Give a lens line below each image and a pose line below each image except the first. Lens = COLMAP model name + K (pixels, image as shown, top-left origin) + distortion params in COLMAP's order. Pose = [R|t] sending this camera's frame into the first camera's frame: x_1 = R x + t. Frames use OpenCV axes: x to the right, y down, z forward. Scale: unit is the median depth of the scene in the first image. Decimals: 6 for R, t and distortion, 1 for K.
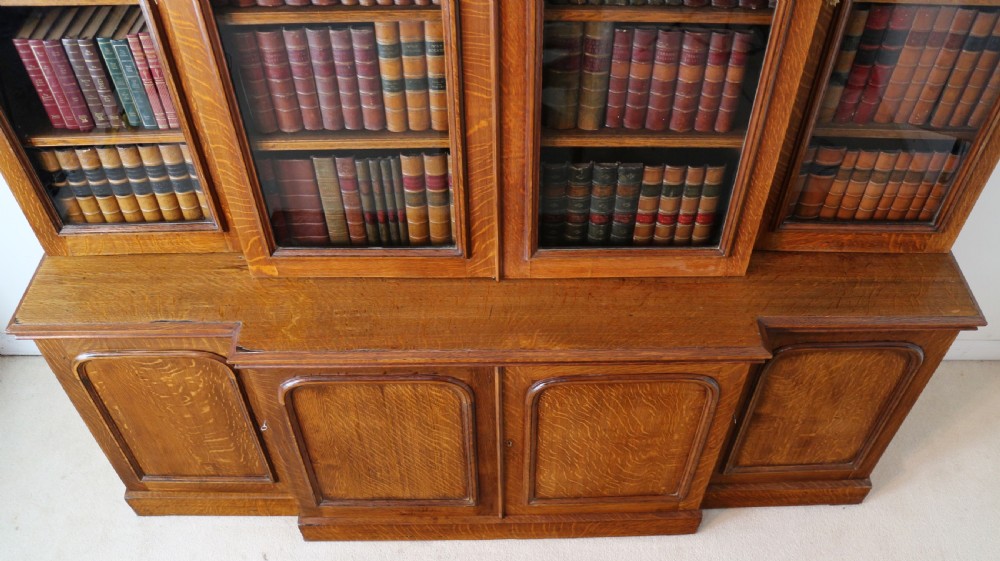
lens RADIAL K [[845.9, 0, 506.5], [0, 845.9, 338.3], [0, 0, 1]] dist [-0.169656, 0.130877]
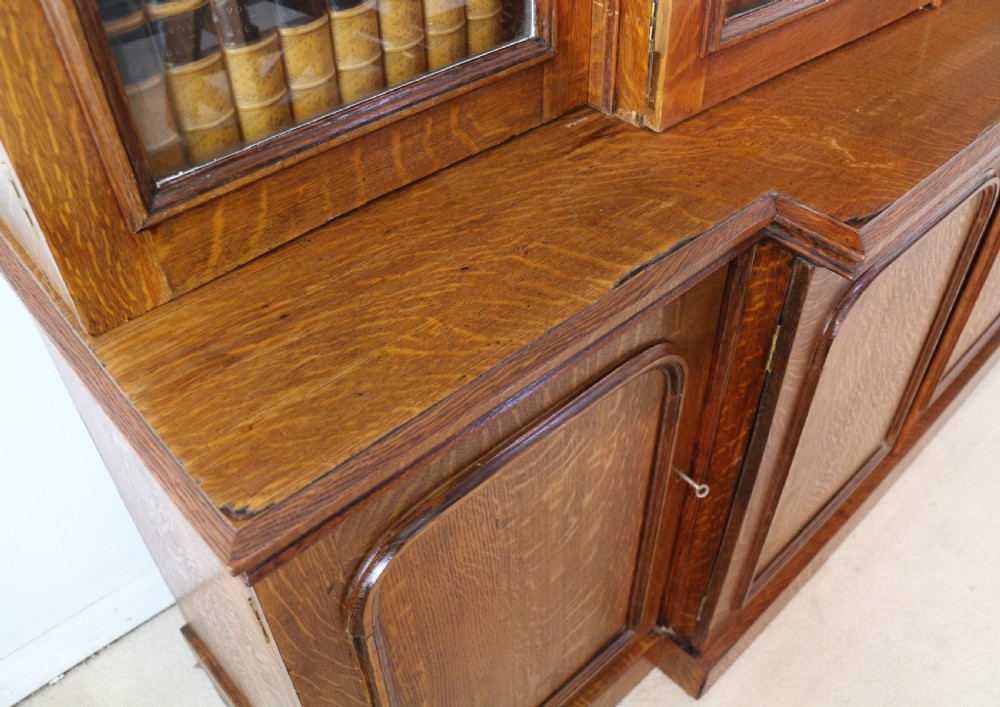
lens RADIAL K [[874.0, 0, 526.4], [0, 874.0, 354.0], [0, 0, 1]] dist [-0.135999, 0.005748]
pose [[0.732766, -0.456362, 0.504764, -0.620226], [0.511406, 0.858670, 0.033924, -0.025359], [-0.448907, 0.233281, 0.862590, 0.675143]]
